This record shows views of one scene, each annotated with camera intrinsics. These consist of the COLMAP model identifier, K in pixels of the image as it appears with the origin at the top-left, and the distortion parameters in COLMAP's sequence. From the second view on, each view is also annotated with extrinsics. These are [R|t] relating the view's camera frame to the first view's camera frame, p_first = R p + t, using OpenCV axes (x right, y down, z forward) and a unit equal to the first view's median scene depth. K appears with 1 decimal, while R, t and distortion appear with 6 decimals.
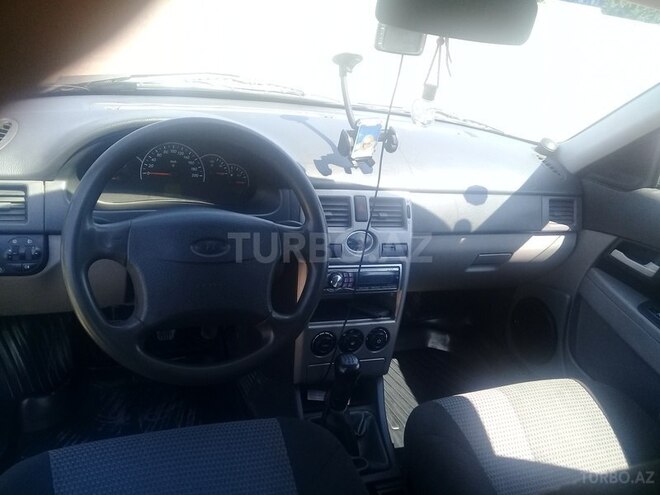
lens RADIAL K [[621.6, 0, 330.0], [0, 621.6, 247.5], [0, 0, 1]] dist [0.021647, 0.004986]
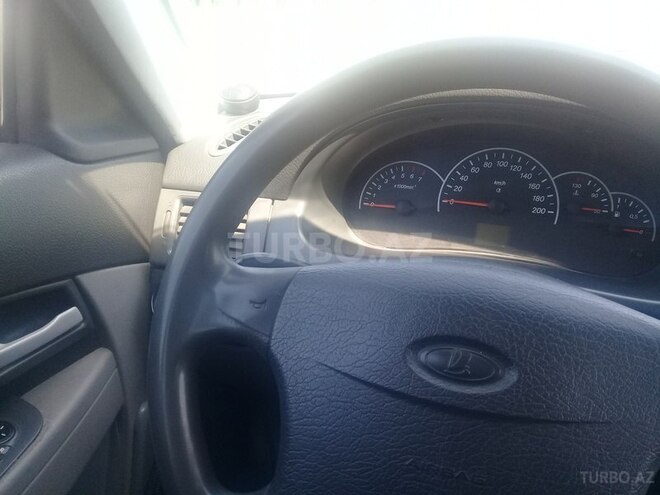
lens RADIAL K [[602.7, 0, 330.0], [0, 602.7, 247.5], [0, 0, 1]] dist [0.080373, -0.165616]
pose [[0.761338, 0.080061, -0.643393, -0.019438], [-0.159244, 0.985040, -0.065861, -0.022623], [0.628495, 0.152599, 0.762697, 0.466645]]
